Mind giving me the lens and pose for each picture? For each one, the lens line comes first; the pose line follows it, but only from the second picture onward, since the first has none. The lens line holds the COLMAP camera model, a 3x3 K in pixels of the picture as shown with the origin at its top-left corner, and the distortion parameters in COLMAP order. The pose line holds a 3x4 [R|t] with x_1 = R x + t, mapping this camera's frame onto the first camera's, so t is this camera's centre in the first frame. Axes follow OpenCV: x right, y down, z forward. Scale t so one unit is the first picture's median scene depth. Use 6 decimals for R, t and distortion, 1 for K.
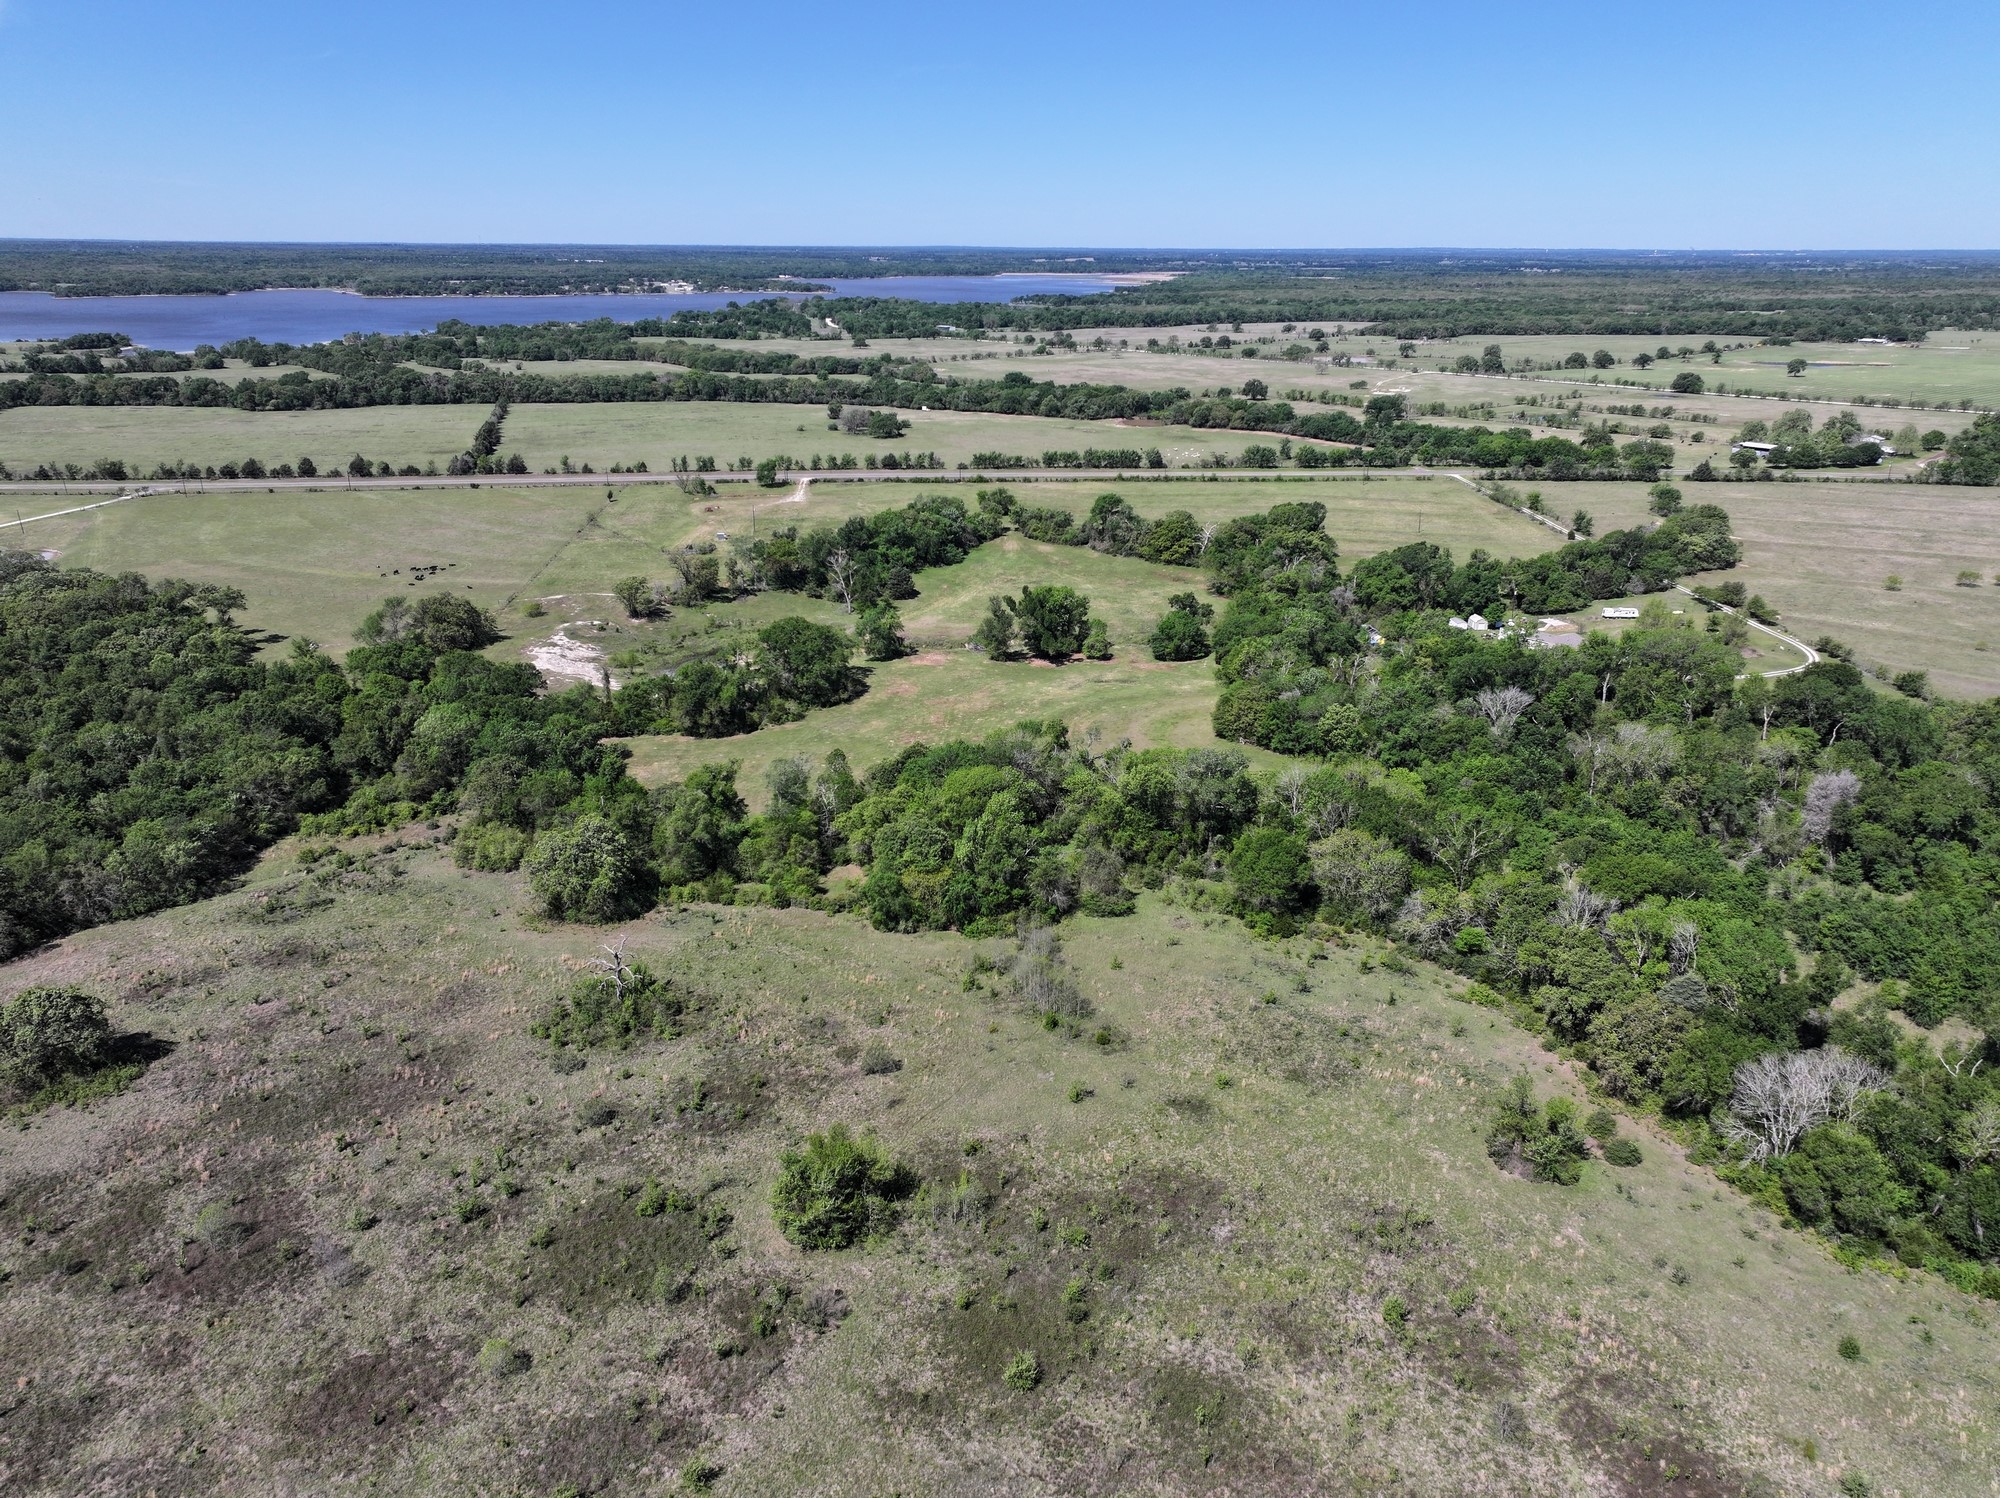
lens RADIAL K [[1417.0, 0, 1000.0], [0, 1417.0, 749.0], [0, 0, 1]] dist [0.009429, 0.005362]
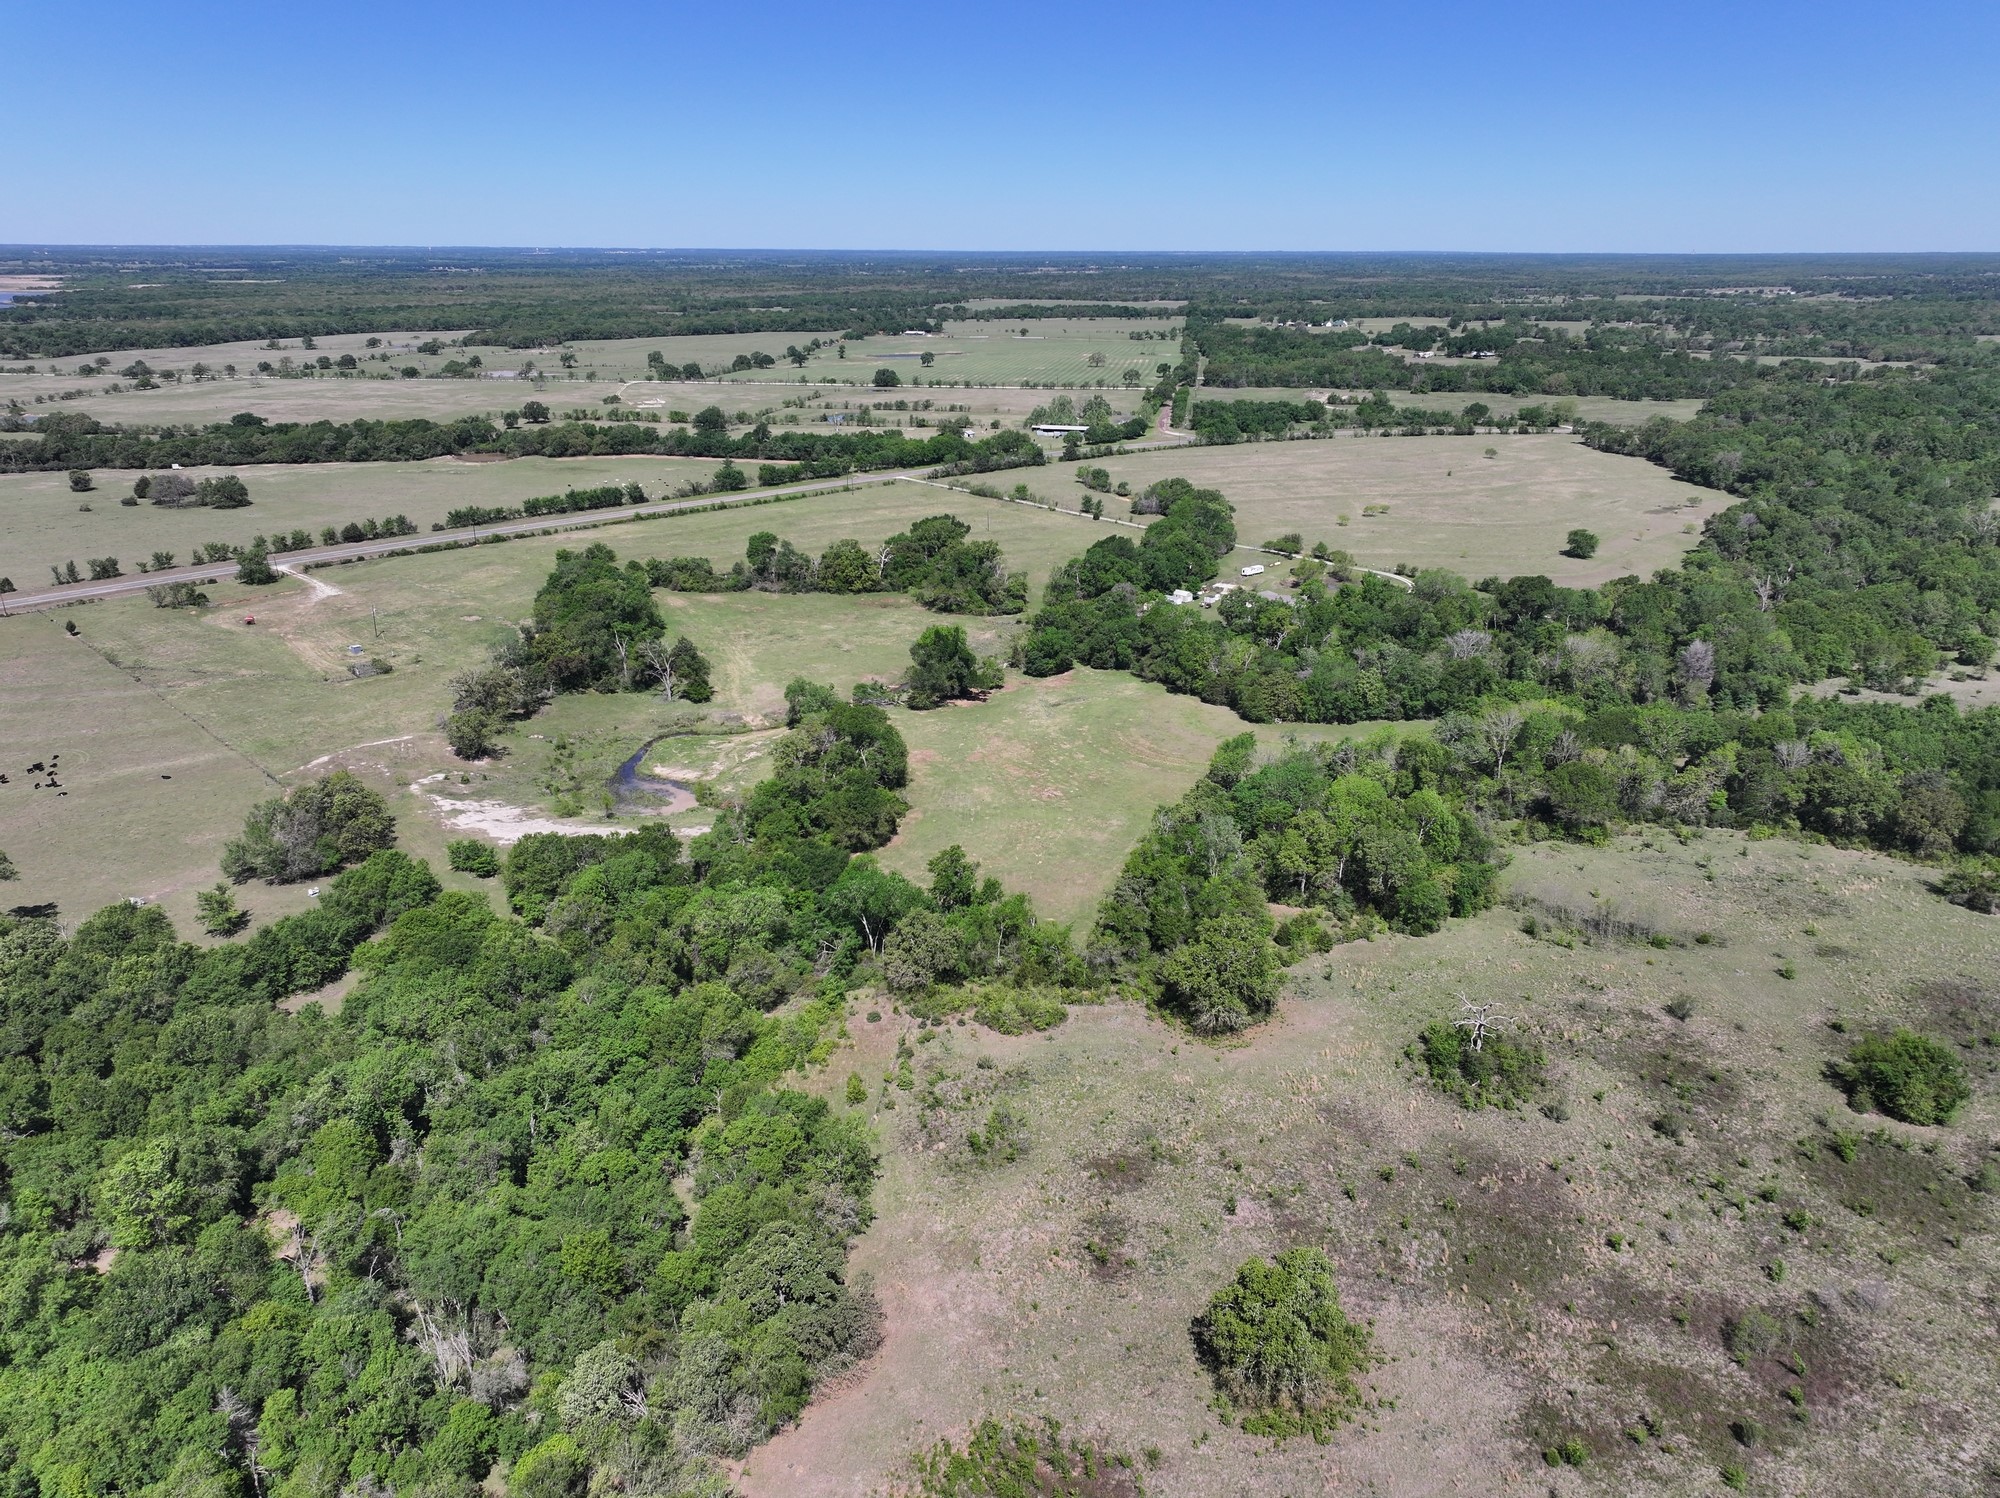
lens RADIAL K [[1417.0, 0, 1000.0], [0, 1417.0, 749.0], [0, 0, 1]] dist [0.009429, 0.005362]
pose [[0.734577, -0.229600, 0.638499, -0.358846], [0.227519, 0.969879, 0.087007, -0.065695], [-0.639243, 0.081357, 0.764689, 0.129863]]
